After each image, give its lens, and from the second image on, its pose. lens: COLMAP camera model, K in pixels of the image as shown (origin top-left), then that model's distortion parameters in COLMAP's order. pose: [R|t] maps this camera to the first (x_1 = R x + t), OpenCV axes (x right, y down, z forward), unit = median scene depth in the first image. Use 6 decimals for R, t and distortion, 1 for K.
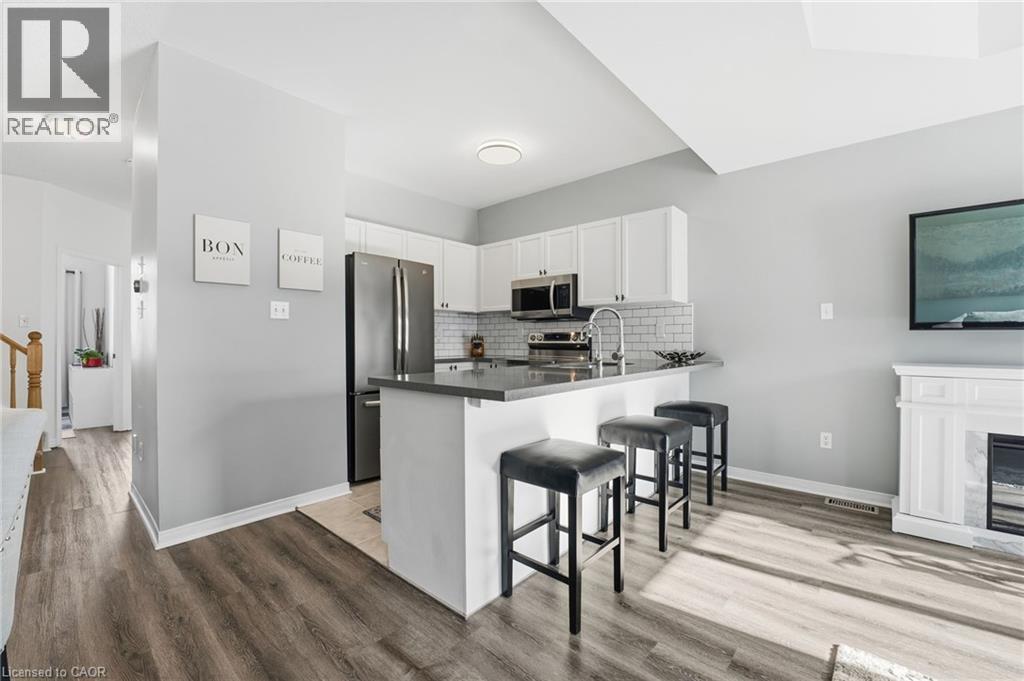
lens RADIAL K [[417.3, 0, 520.7], [0, 417.3, 339.6], [0, 0, 1]] dist [-0.025117, 0.001903]
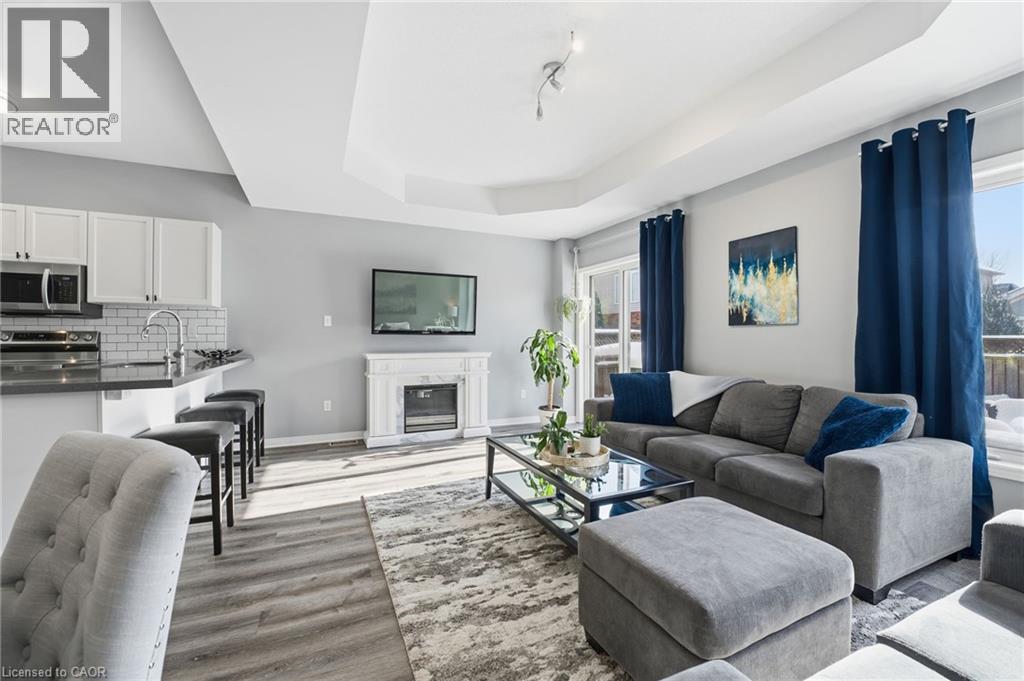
lens RADIAL K [[417.3, 0, 504.9], [0, 417.3, 337.6], [0, 0, 1]] dist [-0.025117, 0.001903]
pose [[0.413329, 0.002880, 0.910577, -0.325059], [0.000930, 0.999993, -0.003585, -0.000215], [-0.910581, 0.002329, 0.413323, -0.194143]]
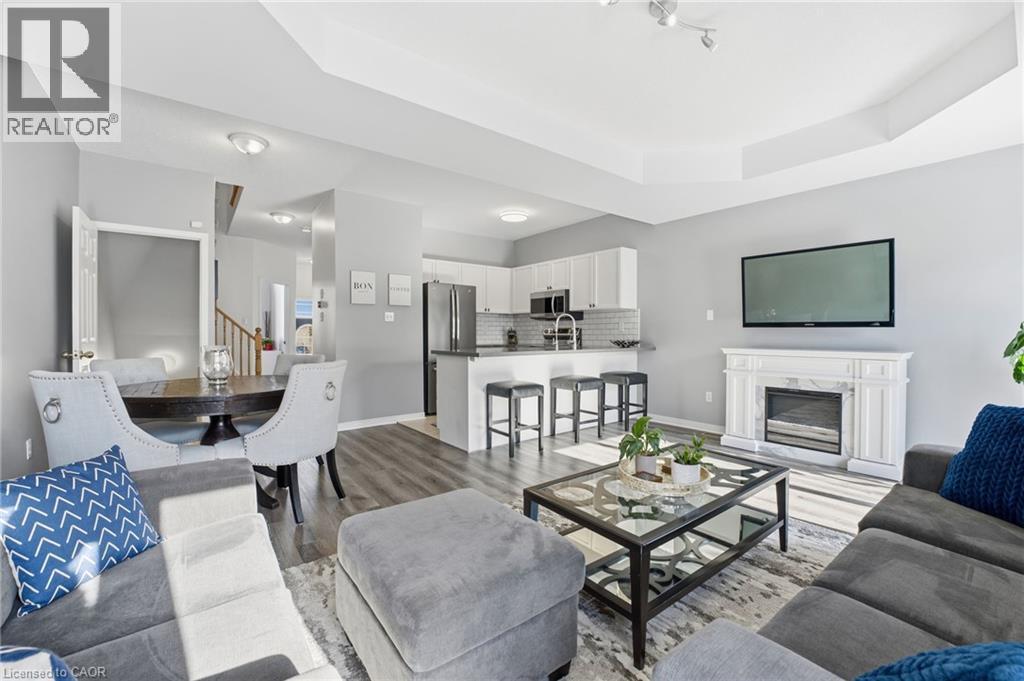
lens RADIAL K [[417.3, 0, 526.4], [0, 417.3, 340.1], [0, 0, 1]] dist [-0.025117, 0.001903]
pose [[0.984408, 0.005050, -0.175830, 0.283735], [-0.002218, 0.999865, 0.016302, 0.002658], [0.175888, -0.015658, 0.984286, -0.585781]]
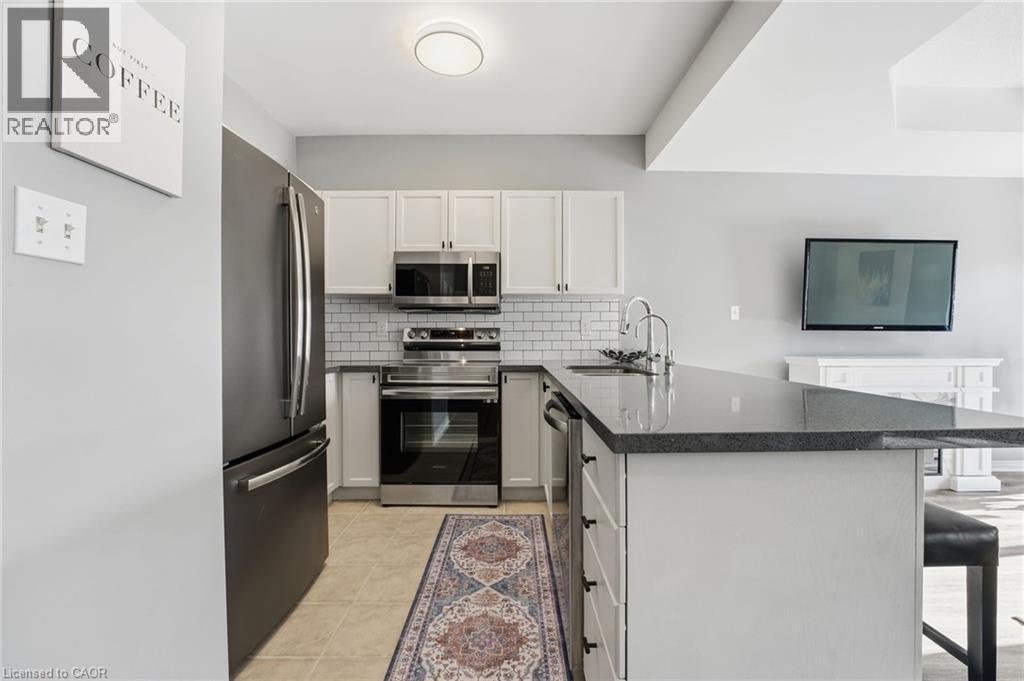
lens RADIAL K [[417.3, 0, 513.5], [0, 417.3, 336.9], [0, 0, 1]] dist [-0.025117, 0.001903]
pose [[0.759469, 0.003235, 0.650536, -0.399694], [-0.001020, 0.999992, -0.003782, 0.002770], [-0.650543, 0.002208, 0.759466, 0.449984]]
